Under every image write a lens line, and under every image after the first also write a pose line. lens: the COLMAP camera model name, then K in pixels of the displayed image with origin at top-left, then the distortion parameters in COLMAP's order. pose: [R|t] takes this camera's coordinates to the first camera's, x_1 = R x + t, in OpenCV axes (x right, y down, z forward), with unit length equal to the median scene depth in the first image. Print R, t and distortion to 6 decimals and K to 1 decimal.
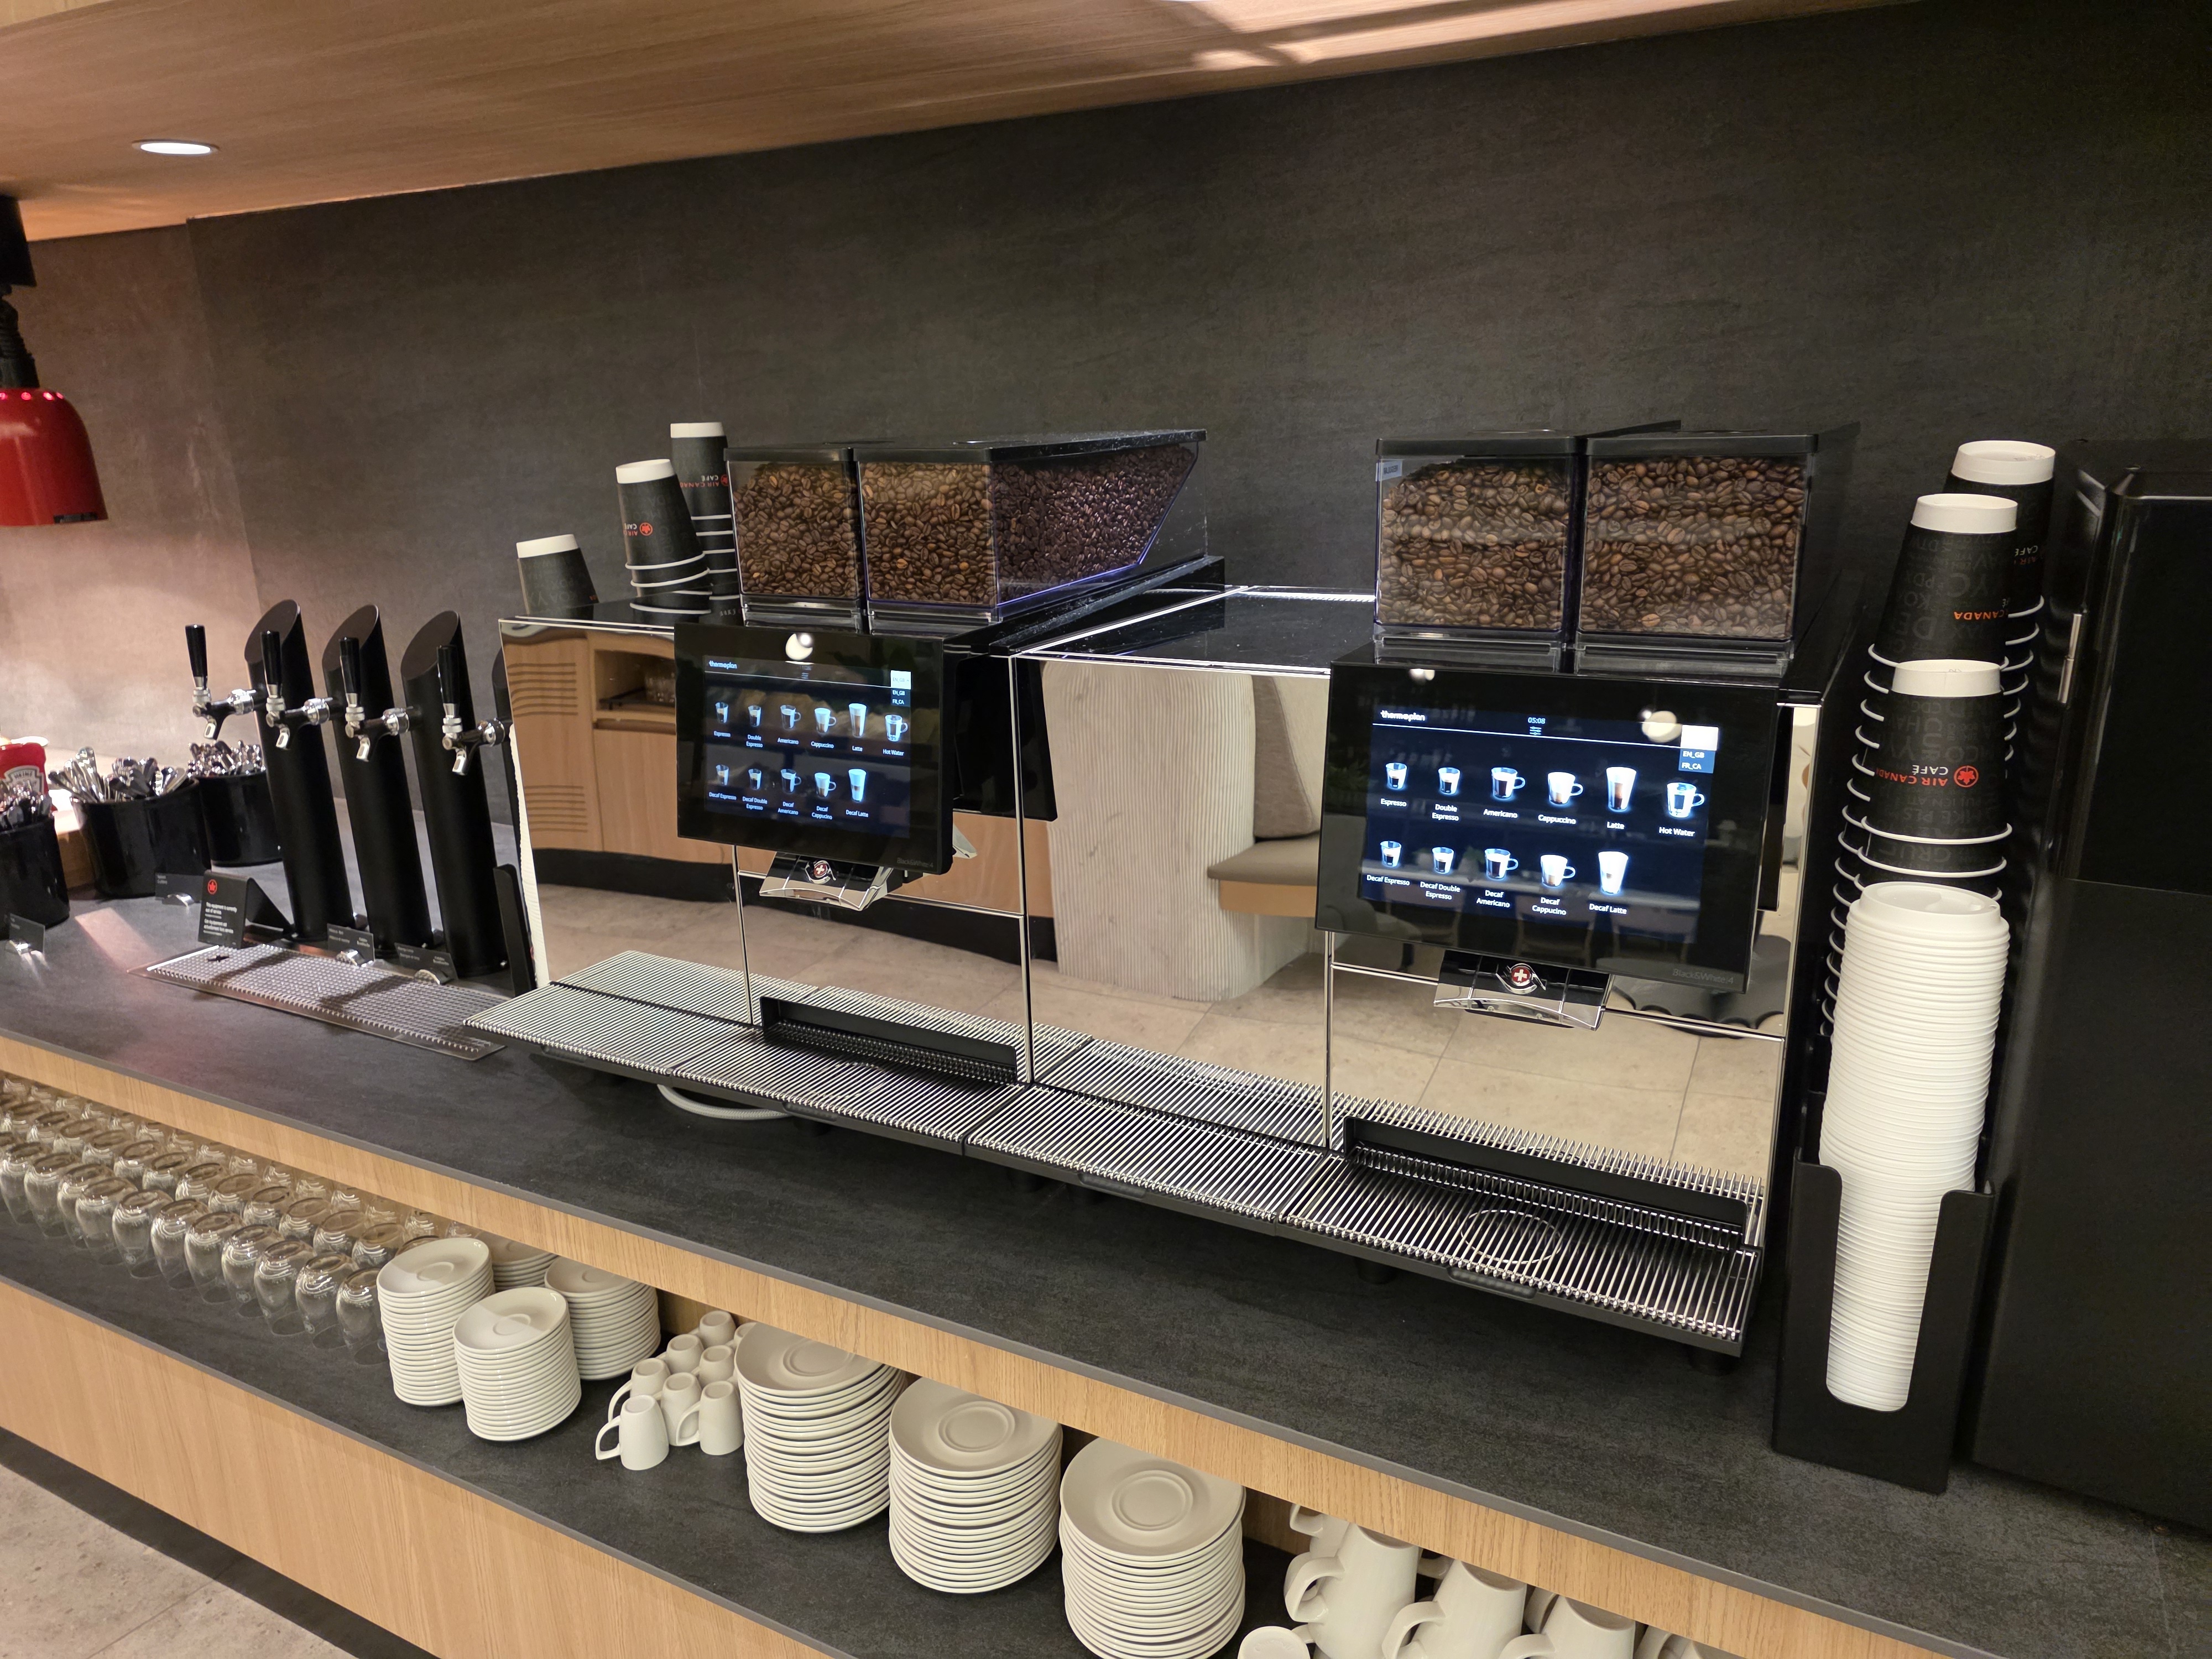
lens RADIAL K [[1473.7, 0, 1106.0], [0, 1473.7, 829.5], [0, 0, 1]] dist [0.060253, -0.042162]
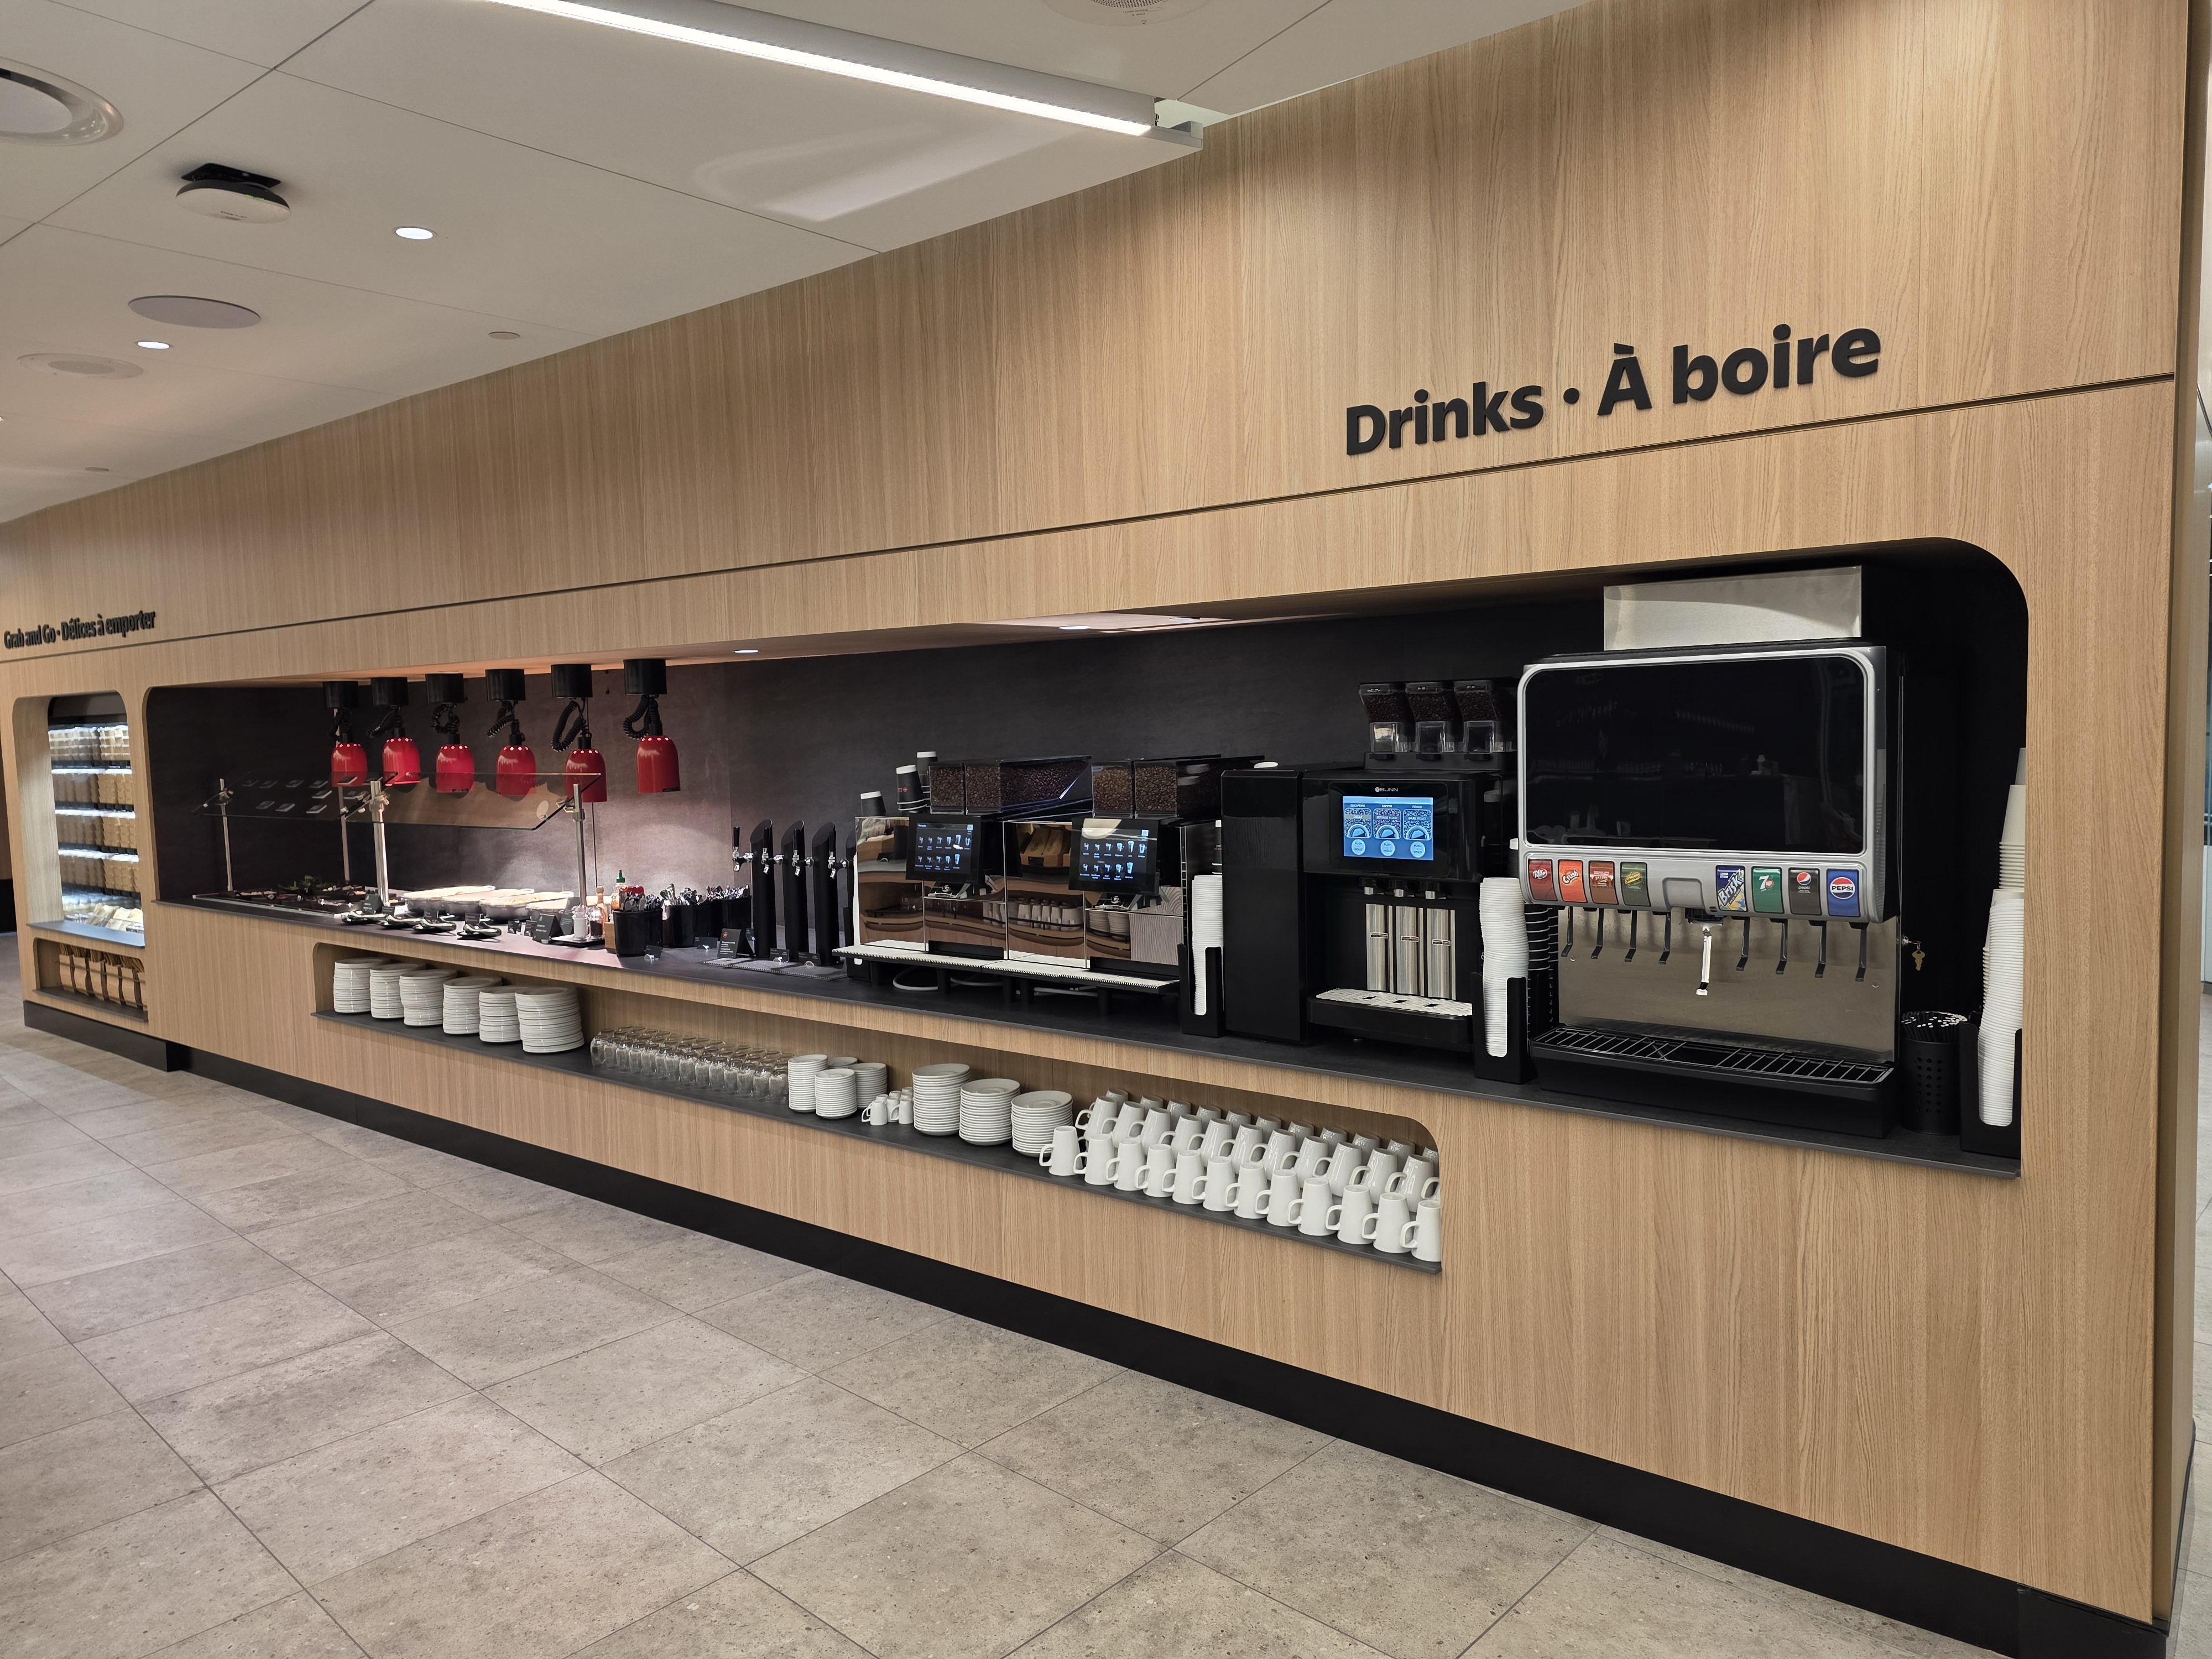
lens RADIAL K [[1473.7, 0, 1106.0], [0, 1473.7, 829.5], [0, 0, 1]] dist [0.060253, -0.042162]
pose [[0.985261, 0.014966, -0.170401, 0.505260], [-0.048875, 0.979267, -0.196588, 0.374680], [0.163926, 0.202019, 0.965566, -1.506445]]
